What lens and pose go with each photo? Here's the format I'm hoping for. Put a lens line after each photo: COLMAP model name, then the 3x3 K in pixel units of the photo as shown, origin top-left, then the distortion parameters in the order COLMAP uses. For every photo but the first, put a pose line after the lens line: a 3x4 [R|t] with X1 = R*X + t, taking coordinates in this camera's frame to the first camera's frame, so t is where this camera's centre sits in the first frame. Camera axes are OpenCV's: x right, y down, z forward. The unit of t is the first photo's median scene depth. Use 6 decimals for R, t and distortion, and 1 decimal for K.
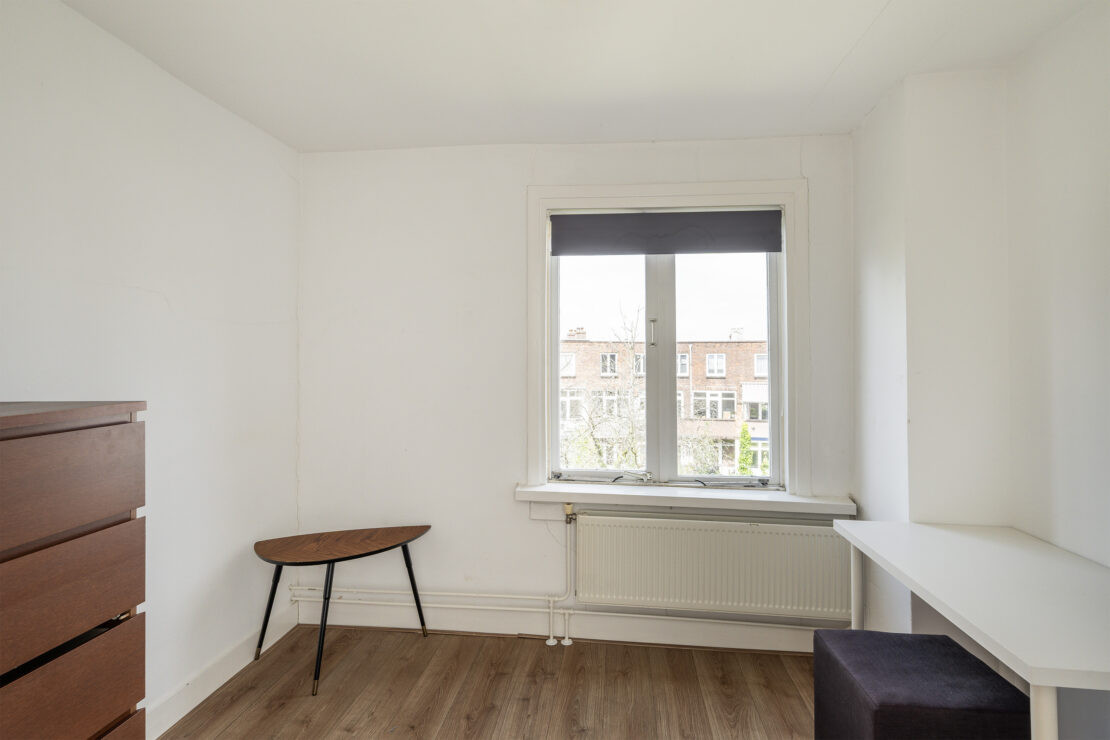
lens RADIAL K [[554.6, 0, 555.0], [0, 554.6, 363.6], [0, 0, 1]] dist [-0.001689, 0.002062]
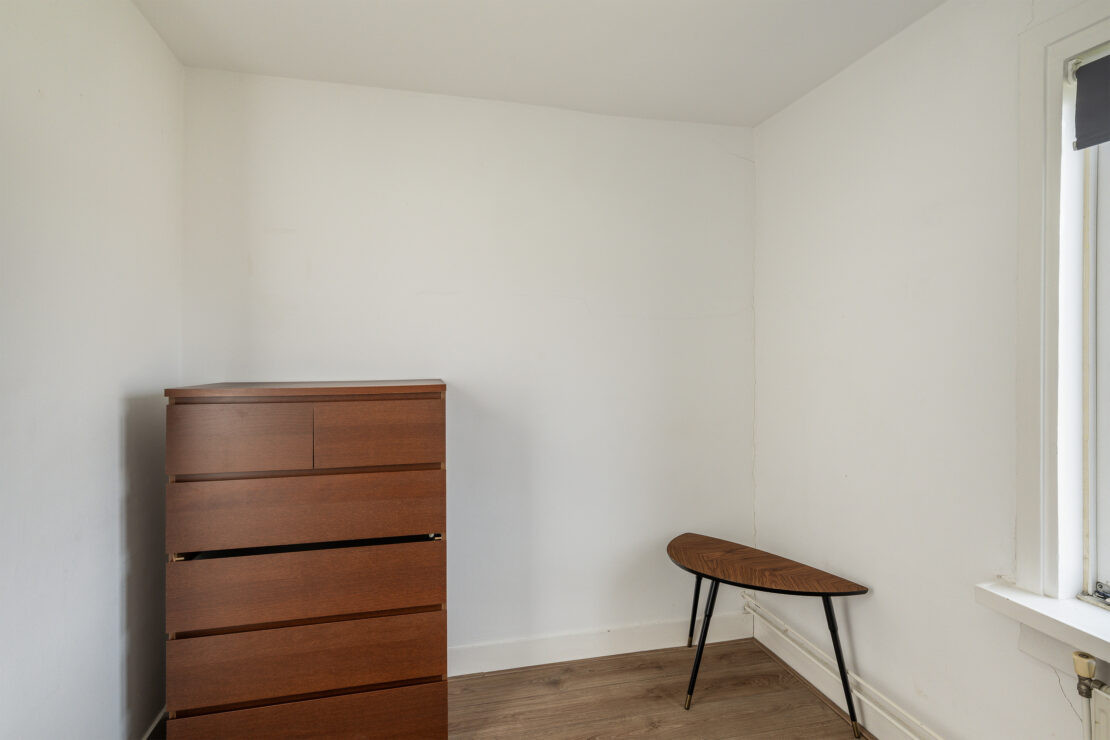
lens RADIAL K [[554.6, 0, 554.1], [0, 554.6, 364.7], [0, 0, 1]] dist [-0.001689, 0.002062]
pose [[0.345492, 0.023872, -0.938118, 0.327518], [-0.009210, 0.999714, 0.022048, -0.007196], [0.938376, 0.001023, 0.345614, 0.417498]]
